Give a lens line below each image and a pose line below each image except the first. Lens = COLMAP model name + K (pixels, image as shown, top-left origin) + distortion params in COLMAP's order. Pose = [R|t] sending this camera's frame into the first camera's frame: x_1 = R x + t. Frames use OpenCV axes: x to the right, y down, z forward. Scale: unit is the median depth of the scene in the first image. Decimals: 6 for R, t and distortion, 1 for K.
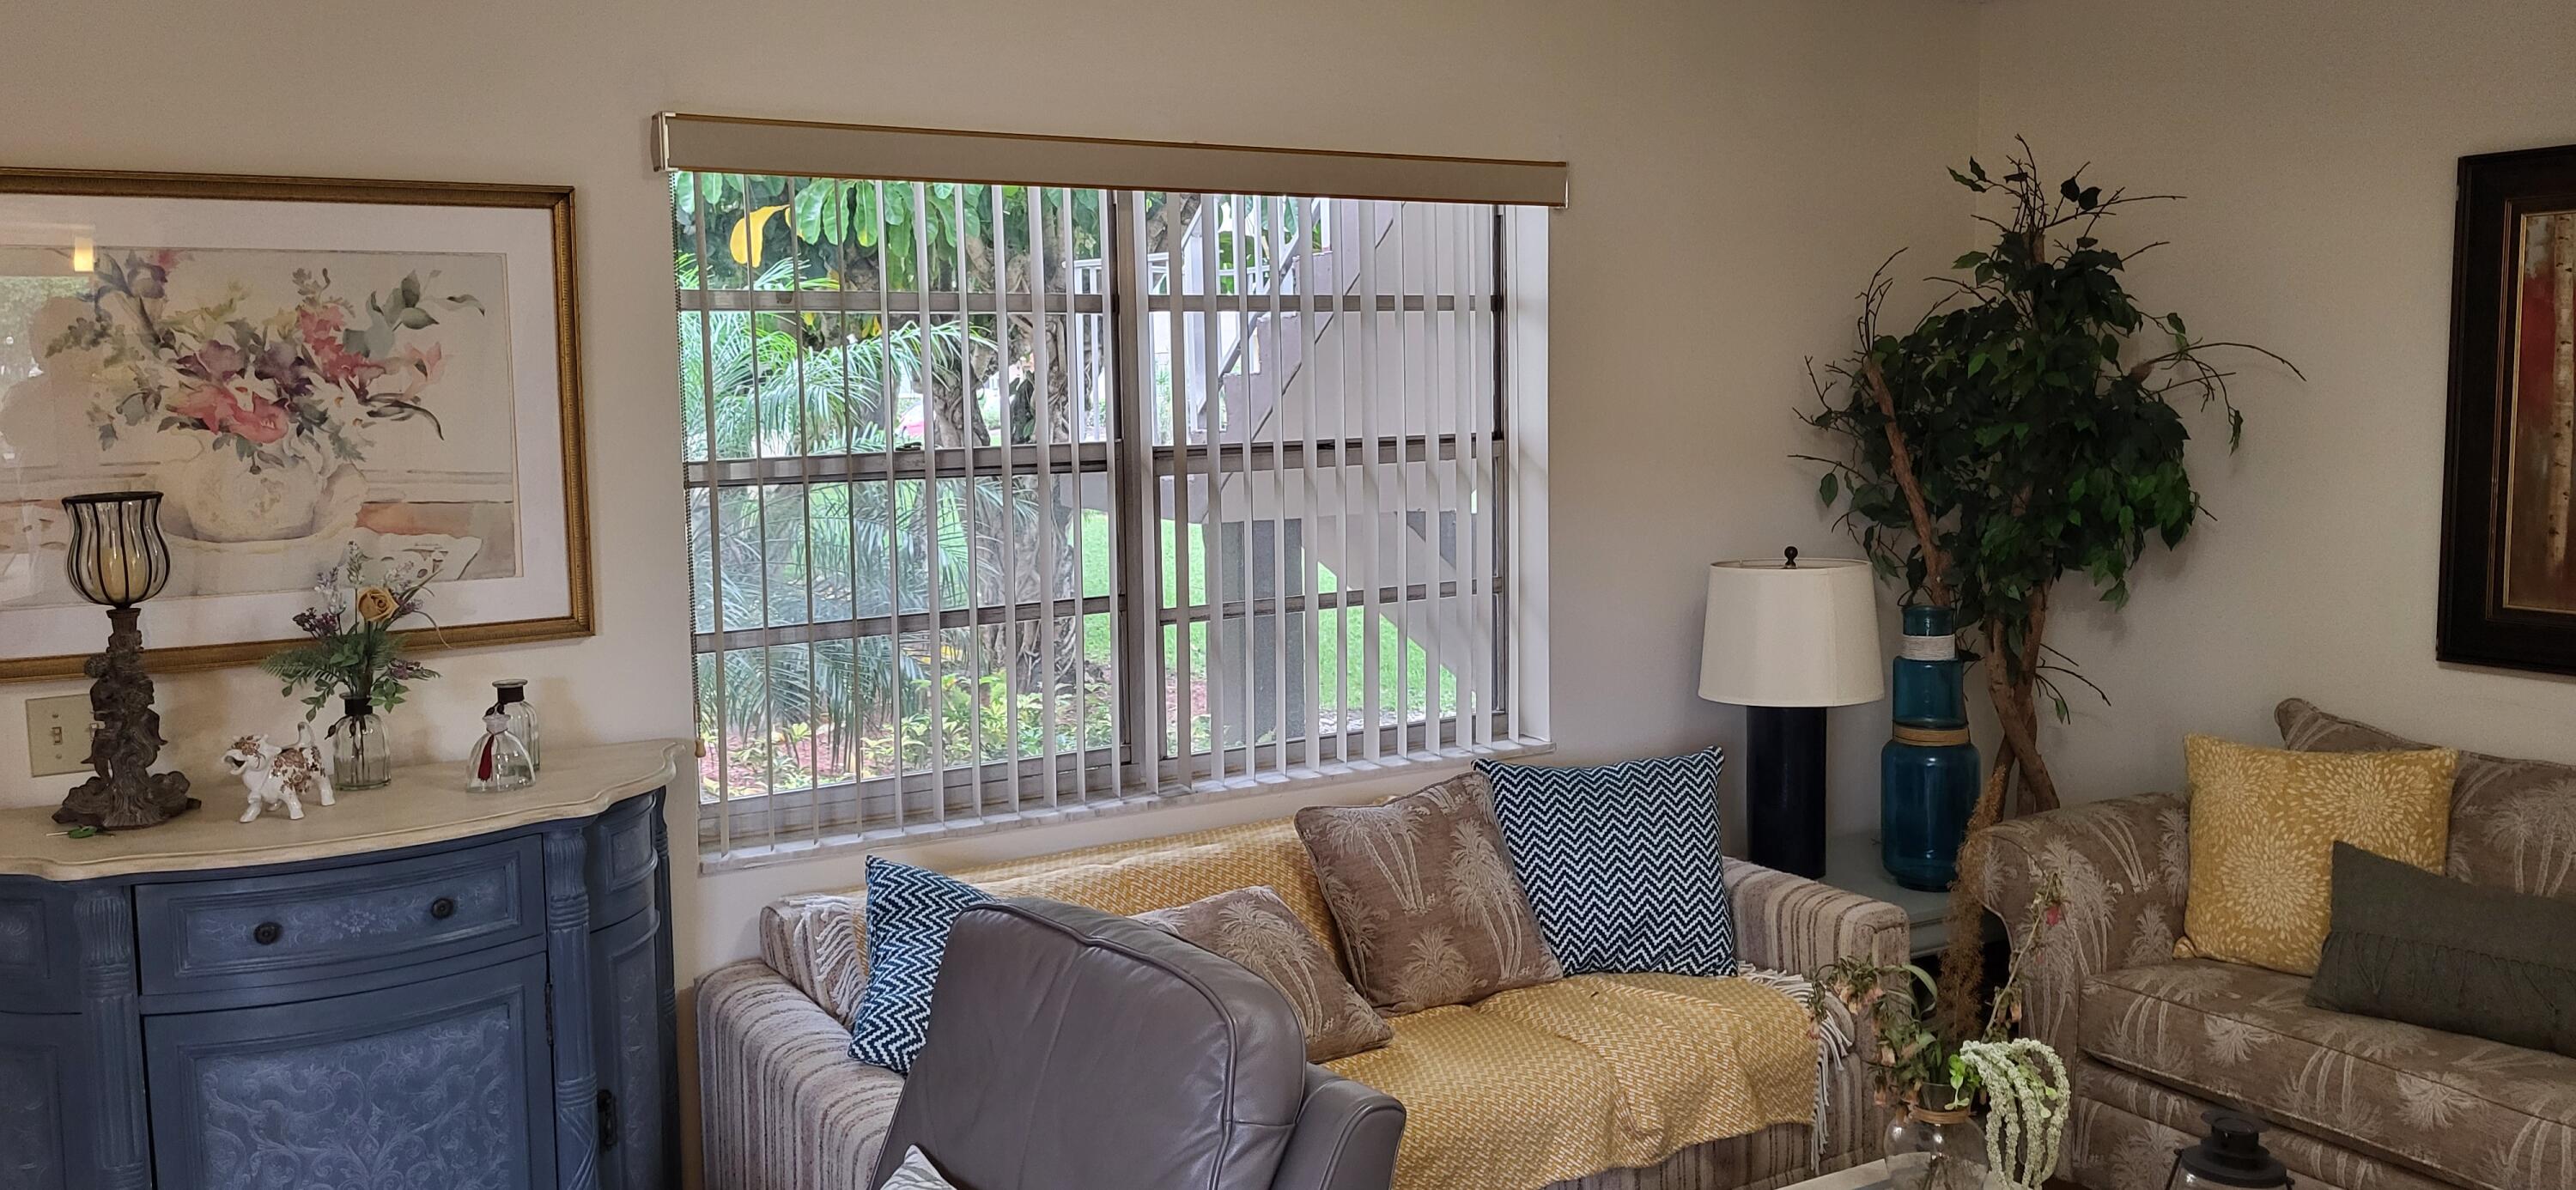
lens RADIAL K [[1974.5, 0, 1295.4], [0, 1974.5, 578.5], [0, 0, 1]] dist [0.069416, -0.046501]
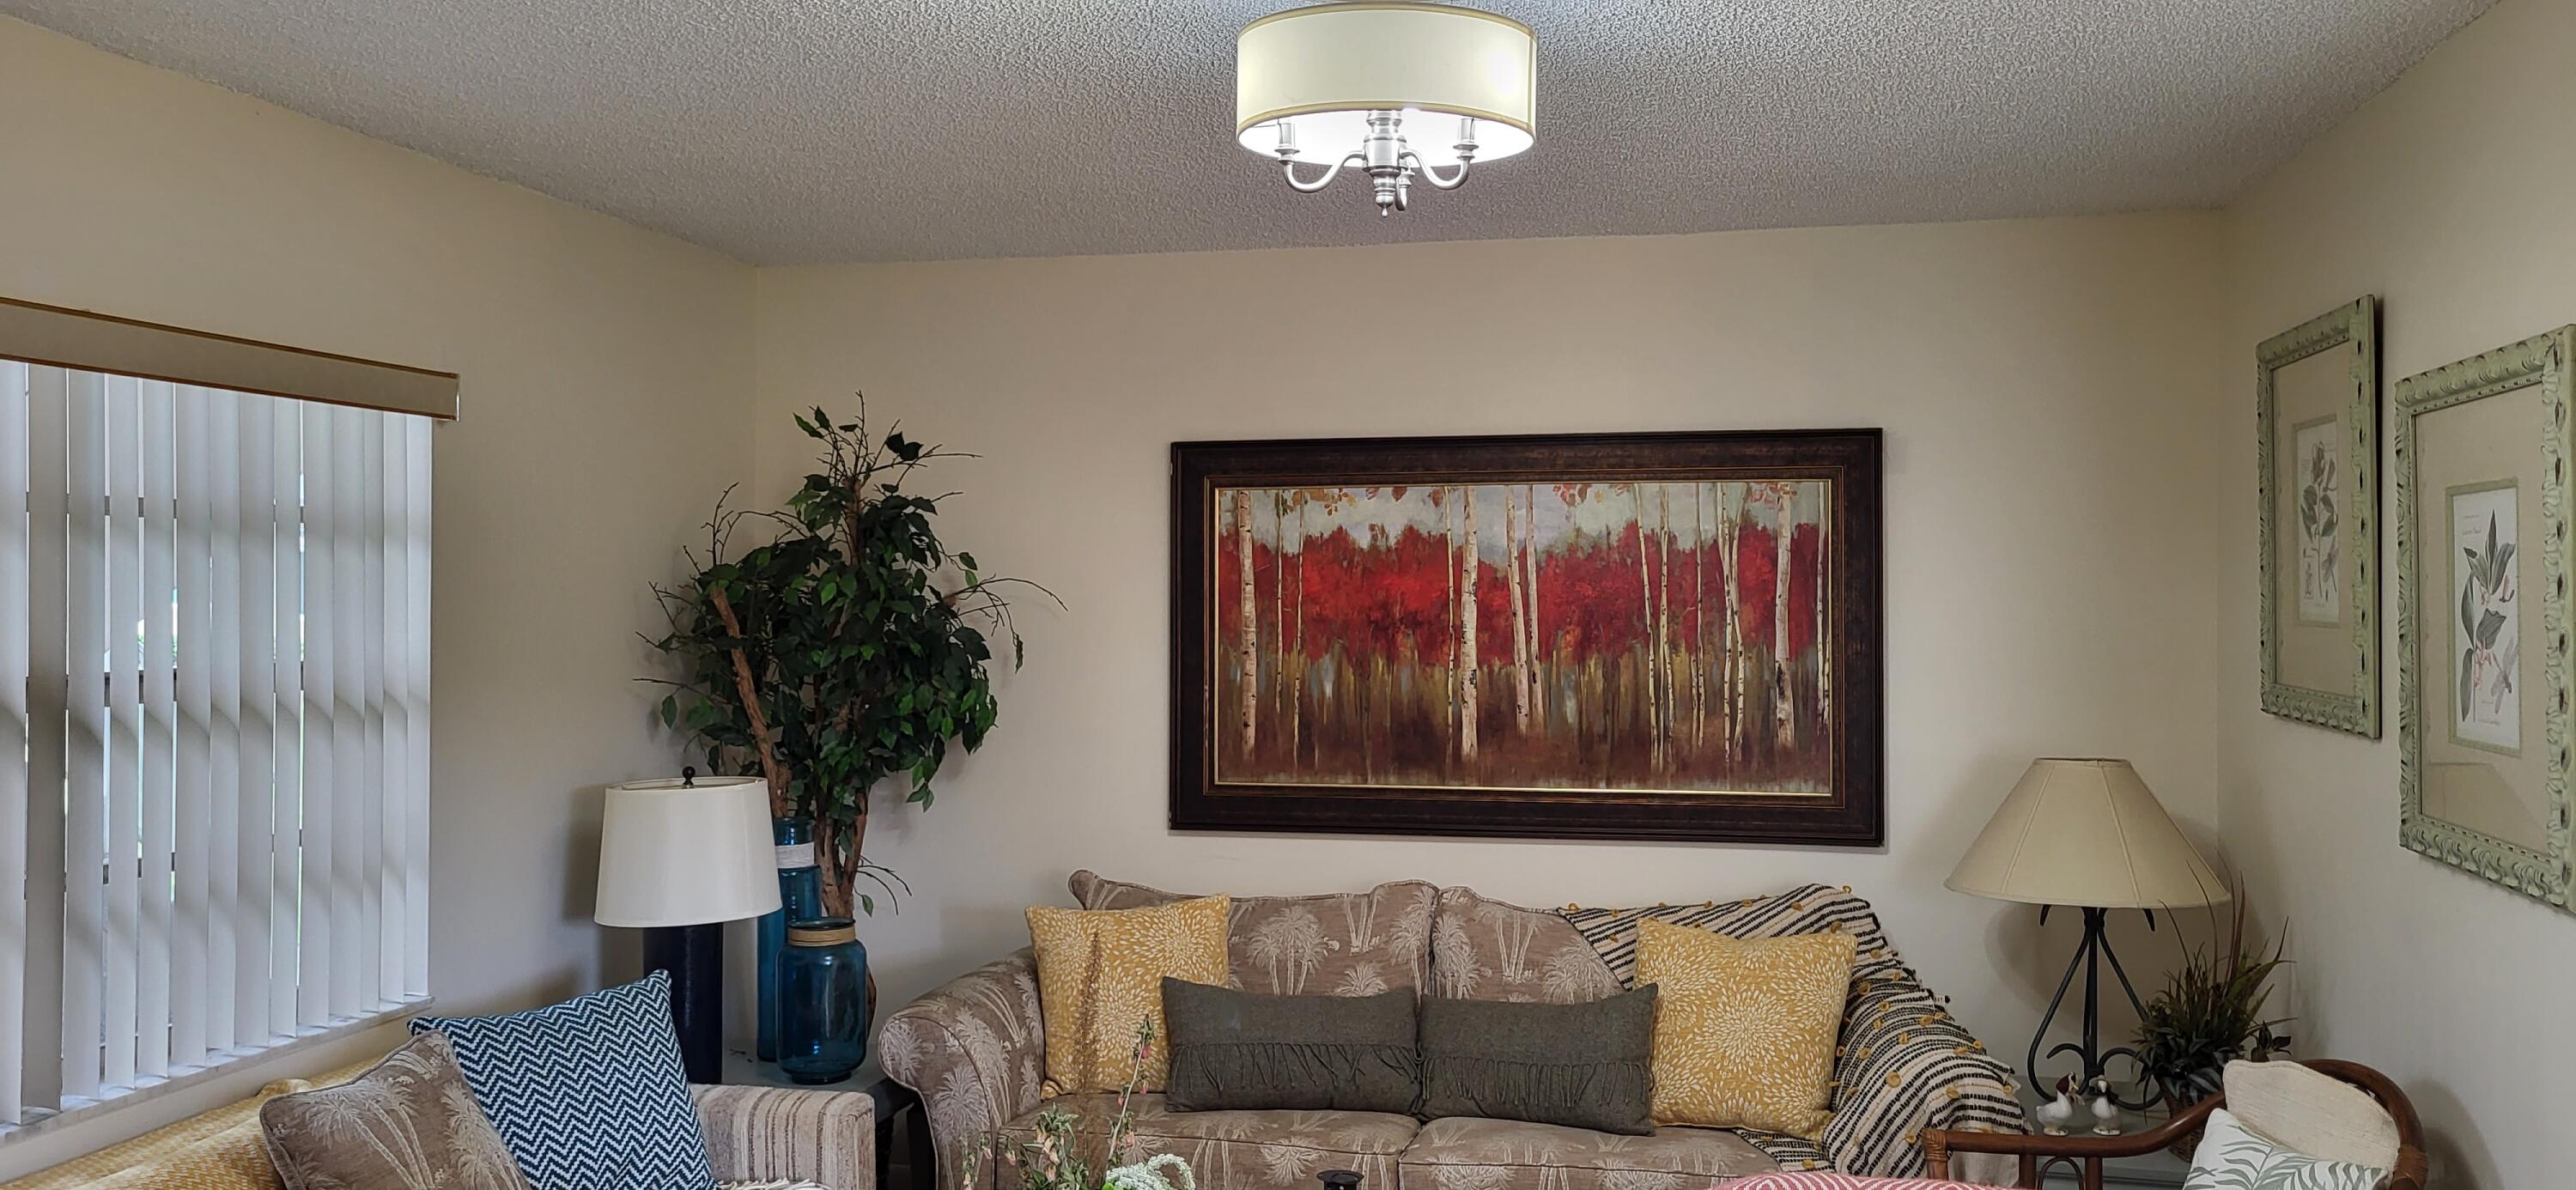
lens RADIAL K [[1980.8, 0, 1320.7], [0, 1980.8, 618.6], [0, 0, 1]] dist [0.046512, -0.032818]
pose [[0.680494, 0.004494, 0.732739, -0.299644], [0.066360, 0.995494, -0.067735, -0.001060], [-0.729742, 0.094718, 0.677130, 0.066303]]
